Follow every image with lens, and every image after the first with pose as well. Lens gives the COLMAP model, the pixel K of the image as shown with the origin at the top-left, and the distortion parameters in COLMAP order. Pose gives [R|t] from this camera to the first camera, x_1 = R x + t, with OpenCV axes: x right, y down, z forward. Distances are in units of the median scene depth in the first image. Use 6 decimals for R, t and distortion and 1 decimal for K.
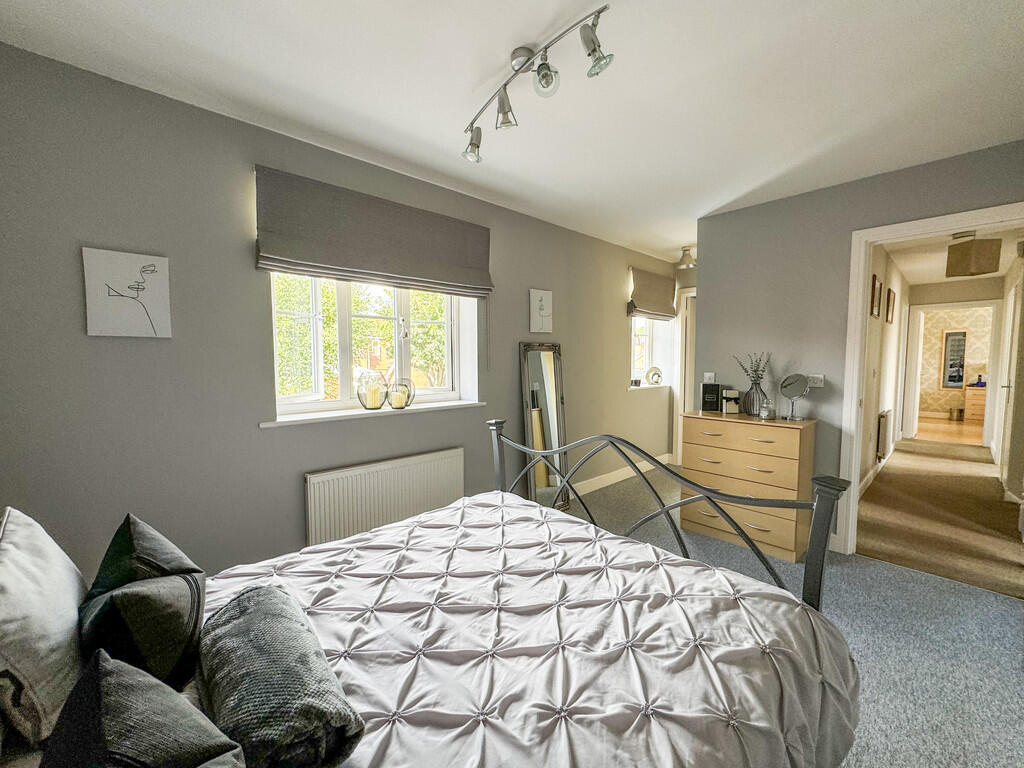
lens RADIAL K [[411.6, 0, 512.0], [0, 411.6, 384.0], [0, 0, 1]] dist [-0.000111, 0.000161]
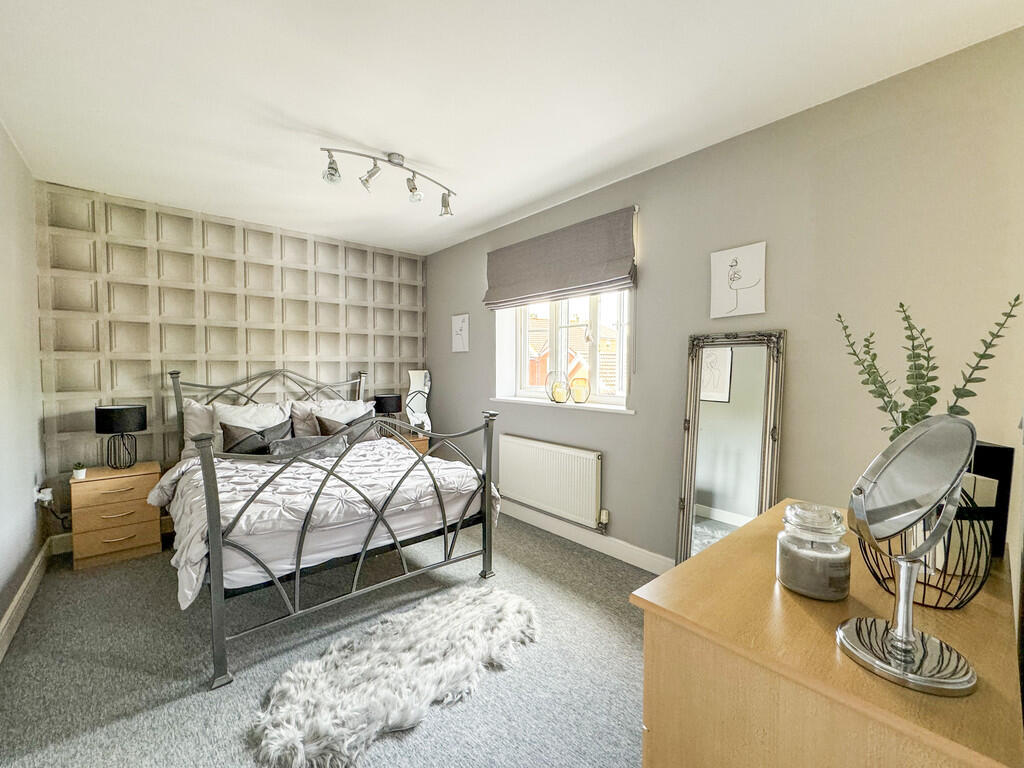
lens RADIAL K [[426.8, 0, 512.0], [0, 426.8, 384.0], [0, 0, 1]] dist [0.000608, 0.000114]
pose [[-0.029727, 0.040492, -0.998738, 0.873021], [-0.066127, 0.996911, 0.042386, -0.033961], [0.997368, 0.067304, -0.026958, 0.826936]]
